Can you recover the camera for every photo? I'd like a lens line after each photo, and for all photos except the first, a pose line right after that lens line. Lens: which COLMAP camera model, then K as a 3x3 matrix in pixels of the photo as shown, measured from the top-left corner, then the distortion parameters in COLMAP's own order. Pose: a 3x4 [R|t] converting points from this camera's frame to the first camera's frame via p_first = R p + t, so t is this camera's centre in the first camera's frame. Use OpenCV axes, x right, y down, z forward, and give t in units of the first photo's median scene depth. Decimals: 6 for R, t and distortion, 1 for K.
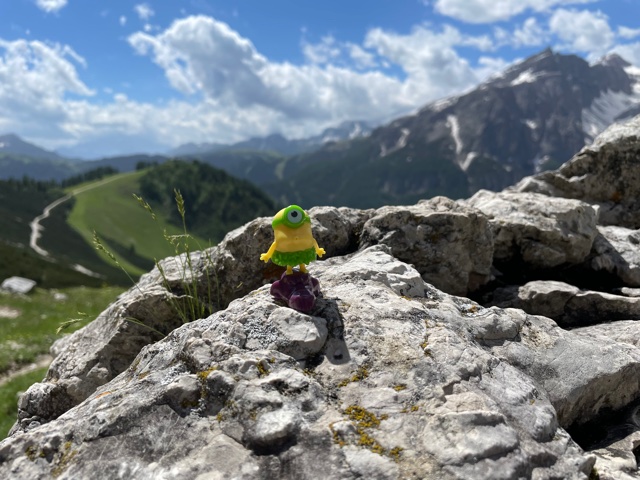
lens RADIAL K [[490.2, 0, 320.0], [0, 490.2, 240.0], [0, 0, 1]] dist [0.067297, -0.100216]
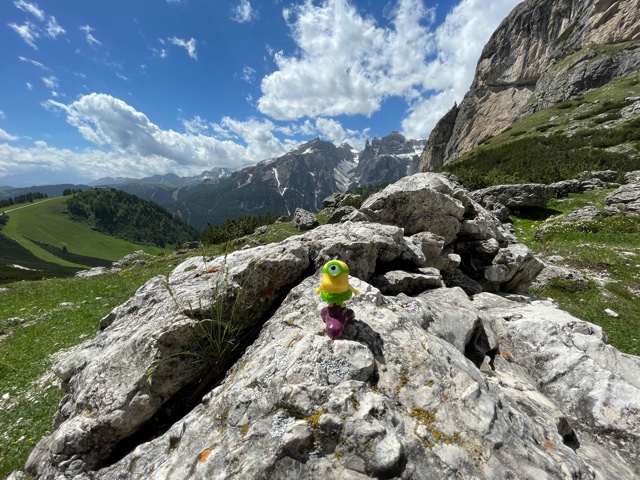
lens RADIAL K [[258.2, 0, 320.0], [0, 258.2, 240.0], [0, 0, 1]] dist [-0.000786, -0.000164]
pose [[0.912107, -0.064574, 0.404836, -0.422425], [0.053207, 0.997811, 0.039281, -0.185958], [-0.406486, -0.014288, 0.913545, 0.388189]]
